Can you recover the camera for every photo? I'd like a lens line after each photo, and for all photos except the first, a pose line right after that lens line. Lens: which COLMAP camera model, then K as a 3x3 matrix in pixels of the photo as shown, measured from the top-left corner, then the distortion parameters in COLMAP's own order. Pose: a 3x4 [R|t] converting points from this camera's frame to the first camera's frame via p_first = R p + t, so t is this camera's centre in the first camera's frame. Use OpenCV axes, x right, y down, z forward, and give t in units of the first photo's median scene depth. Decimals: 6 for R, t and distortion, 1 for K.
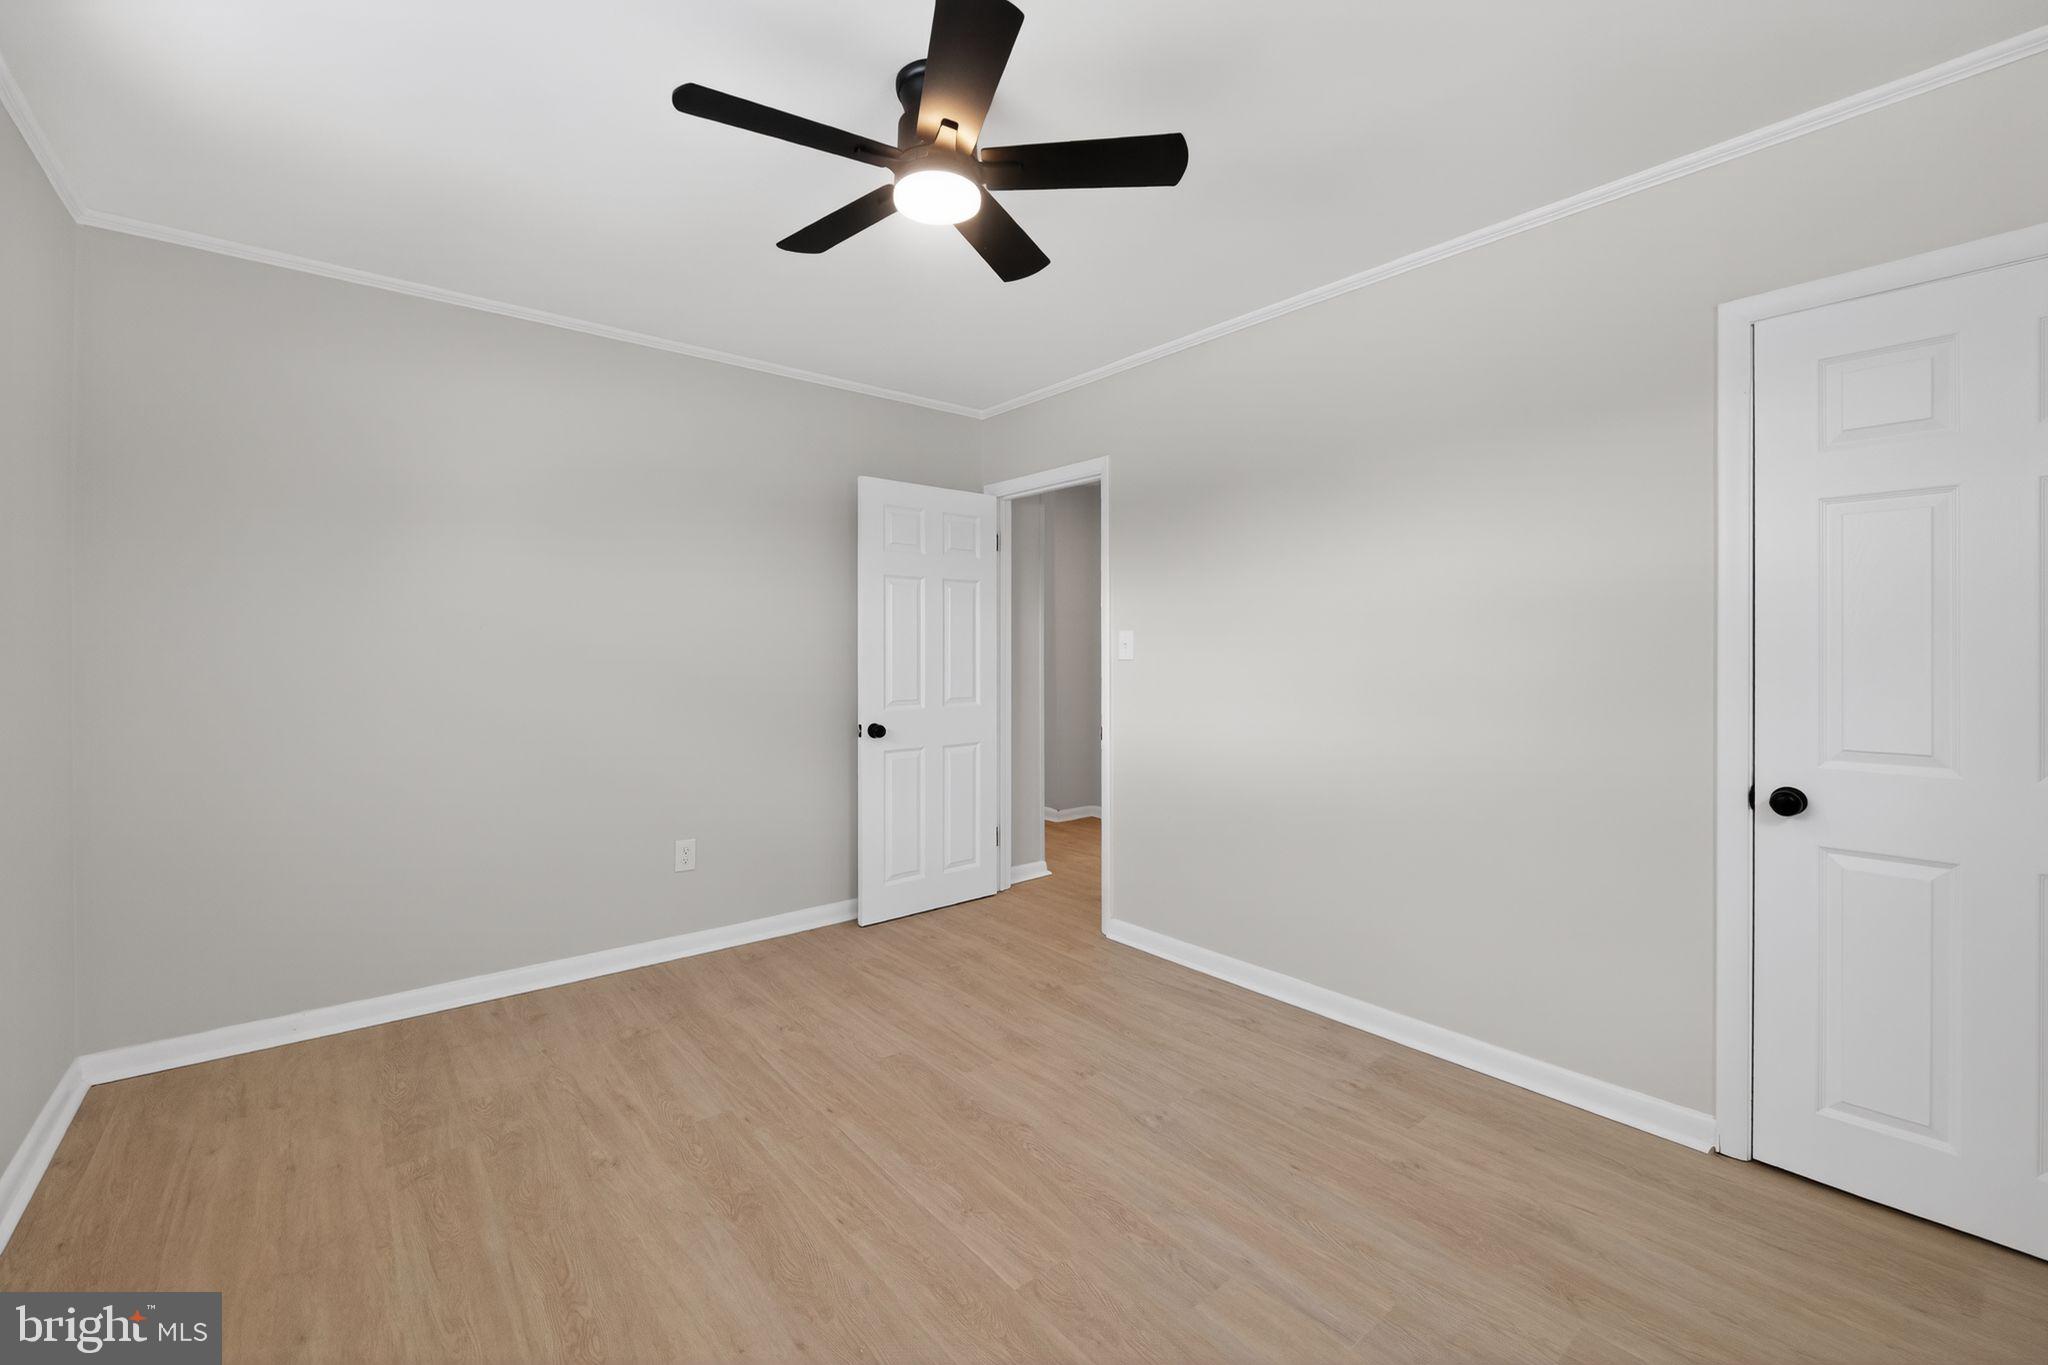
lens RADIAL K [[857.8, 0, 1025.9], [0, 857.8, 646.1], [0, 0, 1]] dist [-0.001635, 0.000035]
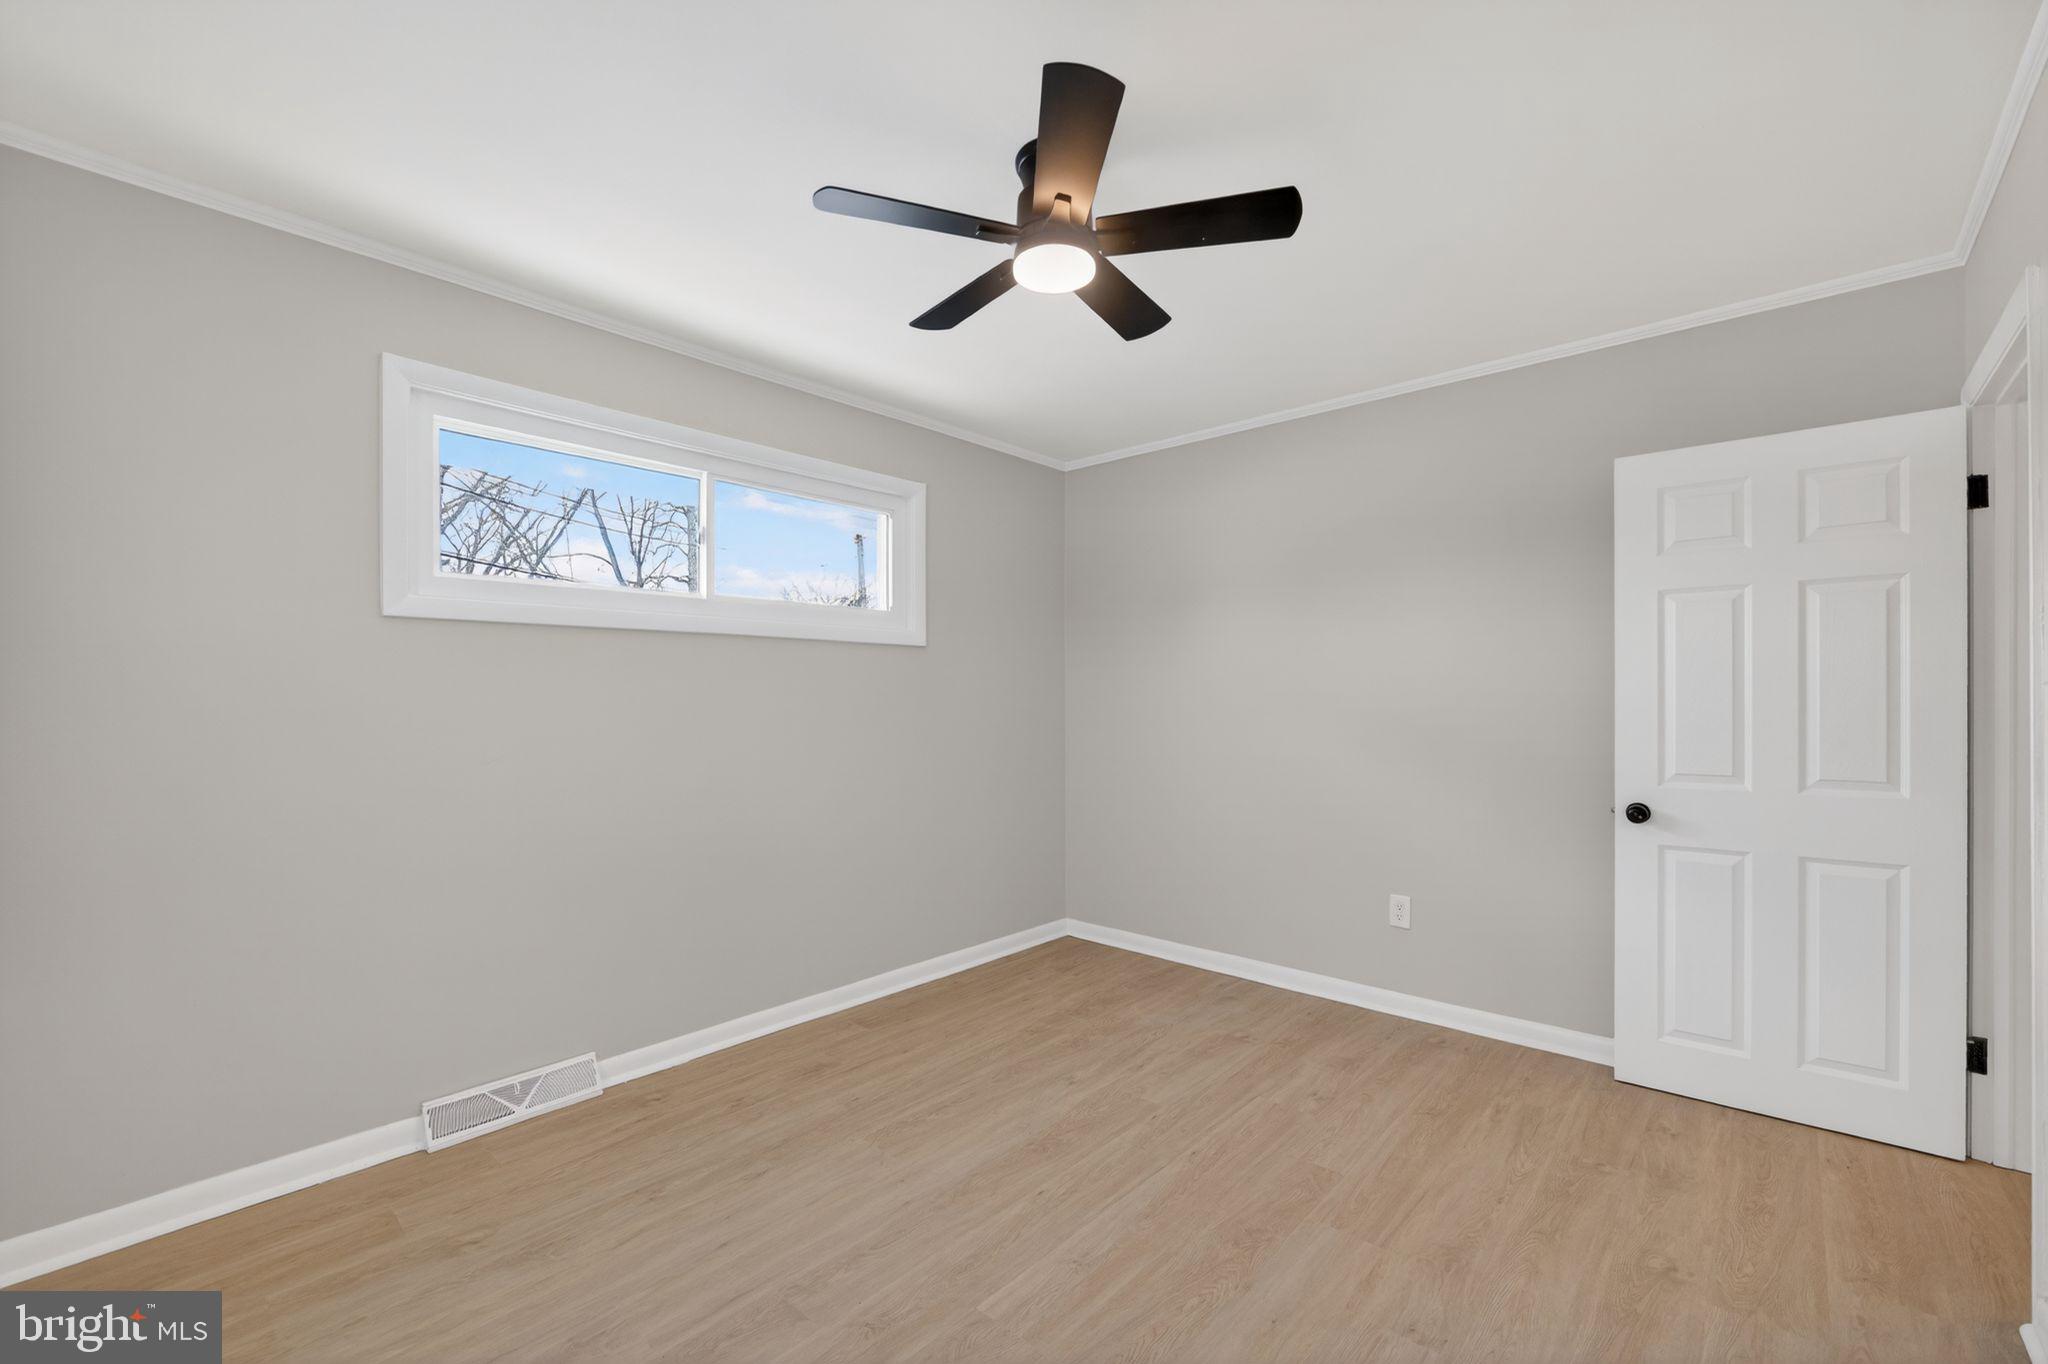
lens RADIAL K [[852.8, 0, 1012.3], [0, 852.8, 691.8], [0, 0, 1]] dist [-0.003128, -0.000272]
pose [[0.133226, -0.009794, -0.991037, 0.739084], [0.008884, 0.999923, -0.008688, 0.000260], [0.991046, -0.007647, 0.133303, 0.644099]]
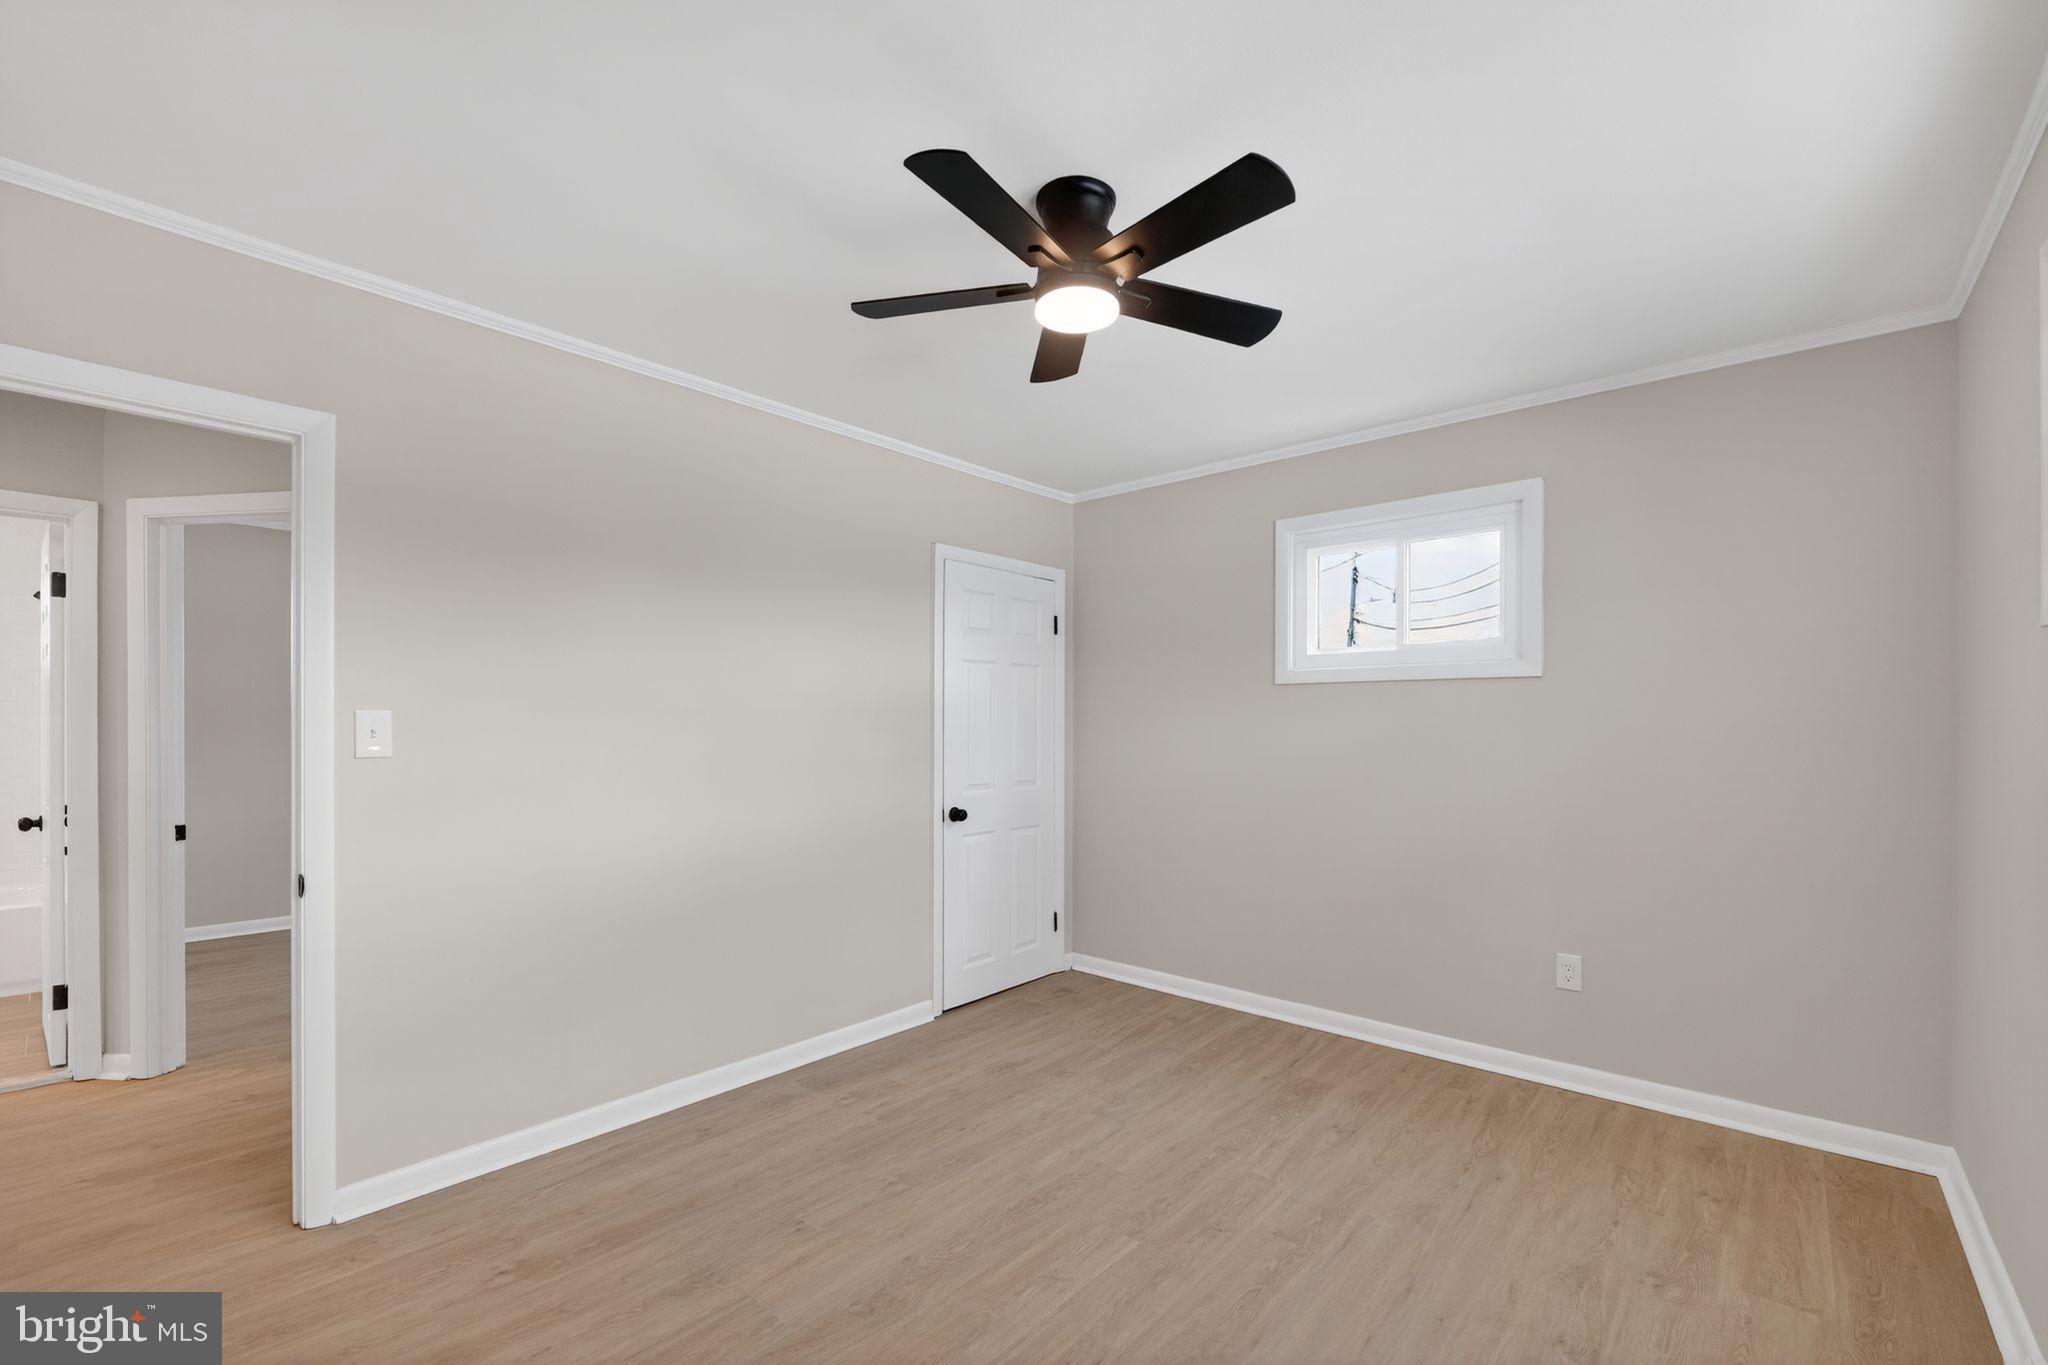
lens RADIAL K [[865.5, 0, 1029.9], [0, 865.5, 708.6], [0, 0, 1]] dist [0.000193, -0.000195]
pose [[-0.155963, 0.019548, 0.987569, -0.910433], [-0.007496, 0.999752, -0.020973, -0.014638], [-0.987734, -0.010674, -0.155778, 0.973331]]
